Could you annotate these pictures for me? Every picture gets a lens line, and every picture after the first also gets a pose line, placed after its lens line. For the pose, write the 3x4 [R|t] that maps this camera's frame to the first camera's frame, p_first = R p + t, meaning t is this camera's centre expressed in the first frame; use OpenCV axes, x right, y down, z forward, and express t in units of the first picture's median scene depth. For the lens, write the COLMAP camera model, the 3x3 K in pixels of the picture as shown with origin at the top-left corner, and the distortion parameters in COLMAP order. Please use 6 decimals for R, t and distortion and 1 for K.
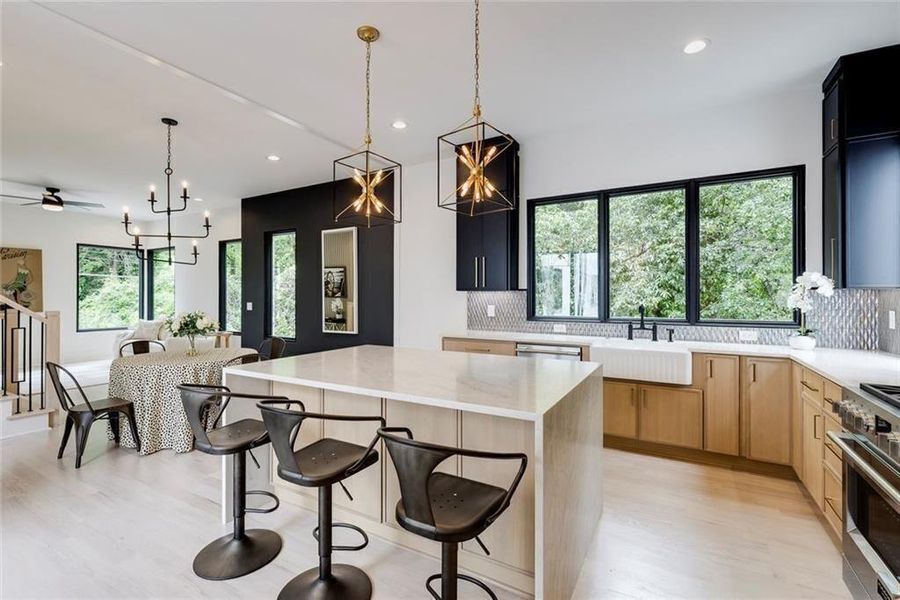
lens RADIAL K [[404.2, 0, 447.1], [0, 404.2, 297.8], [0, 0, 1]] dist [-0.000696, -0.000188]
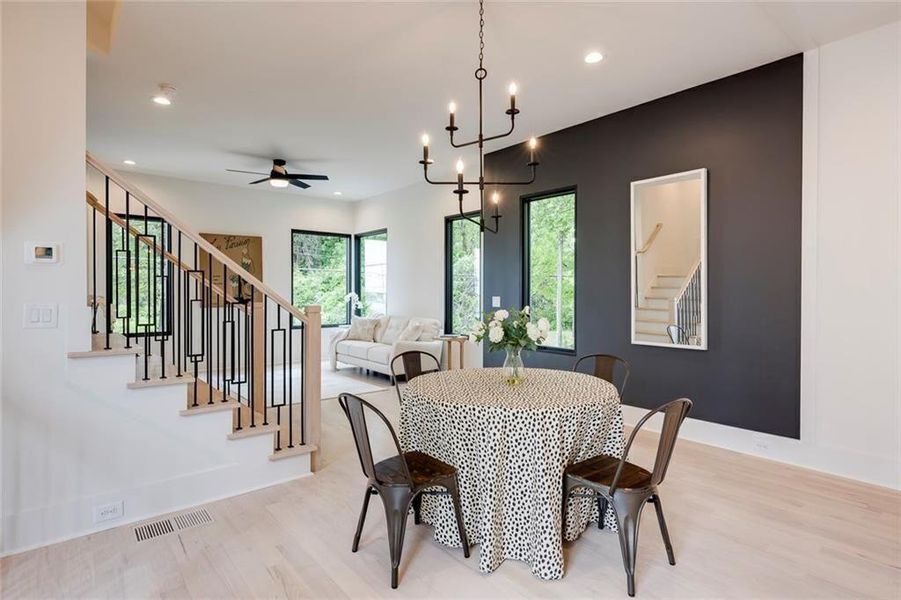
lens RADIAL K [[464.2, 0, 449.3], [0, 464.2, 297.9], [0, 0, 1]] dist [0.004353, 0.000249]
pose [[0.937566, 0.006260, -0.347751, -0.306397], [-0.002895, 0.999944, 0.010195, 0.006566], [0.347795, -0.008552, 0.937532, 0.210461]]
